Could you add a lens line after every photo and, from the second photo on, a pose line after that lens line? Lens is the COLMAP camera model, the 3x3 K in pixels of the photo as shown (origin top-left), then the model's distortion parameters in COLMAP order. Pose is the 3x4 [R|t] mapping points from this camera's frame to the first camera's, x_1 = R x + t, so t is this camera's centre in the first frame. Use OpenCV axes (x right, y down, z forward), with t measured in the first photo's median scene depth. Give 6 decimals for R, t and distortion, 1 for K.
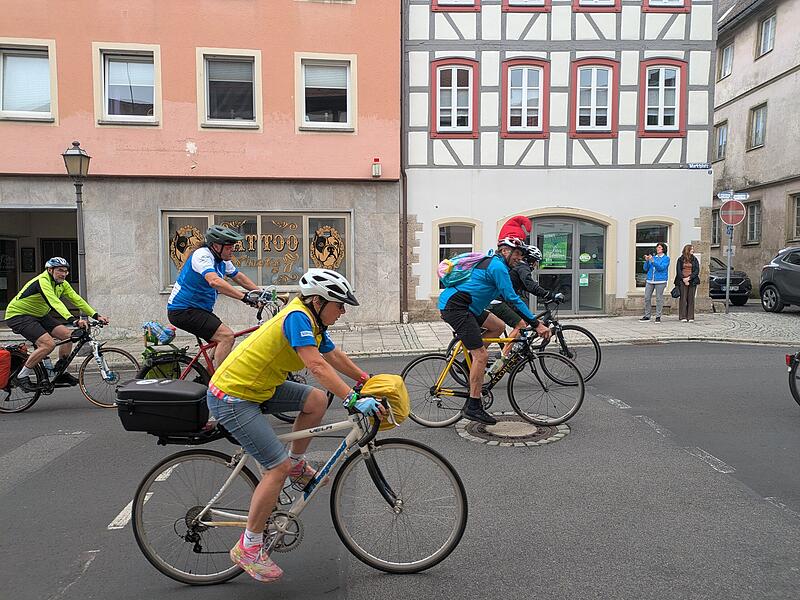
lens RADIAL K [[583.0, 0, 380.8], [0, 583.0, 297.9], [0, 0, 1]] dist [0.041720, -0.033696]
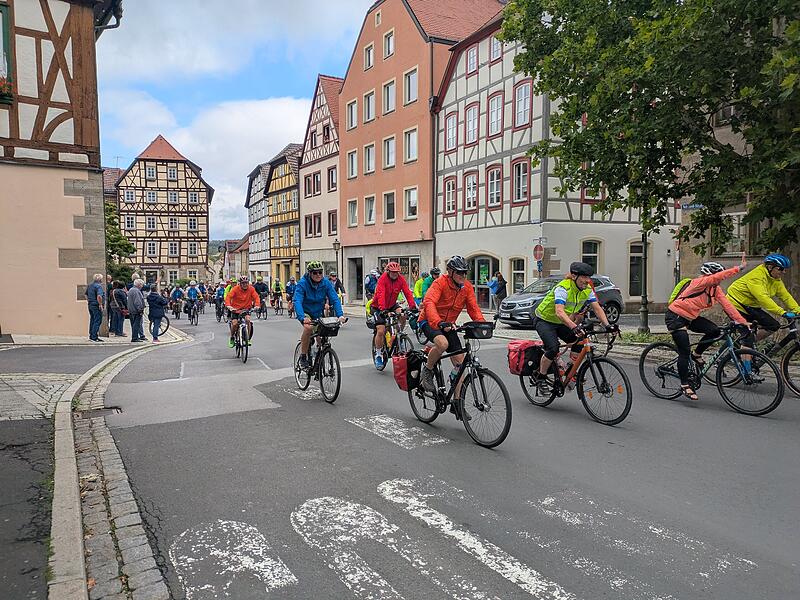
lens RADIAL K [[583.0, 0, 383.1], [0, 583.0, 291.7], [0, 0, 1]] dist [0.041720, -0.033696]
pose [[0.400495, 0.044278, -0.915229, 1.836582], [-0.040488, 0.998711, 0.030600, -0.071859], [0.915404, 0.024801, 0.401772, 0.014218]]
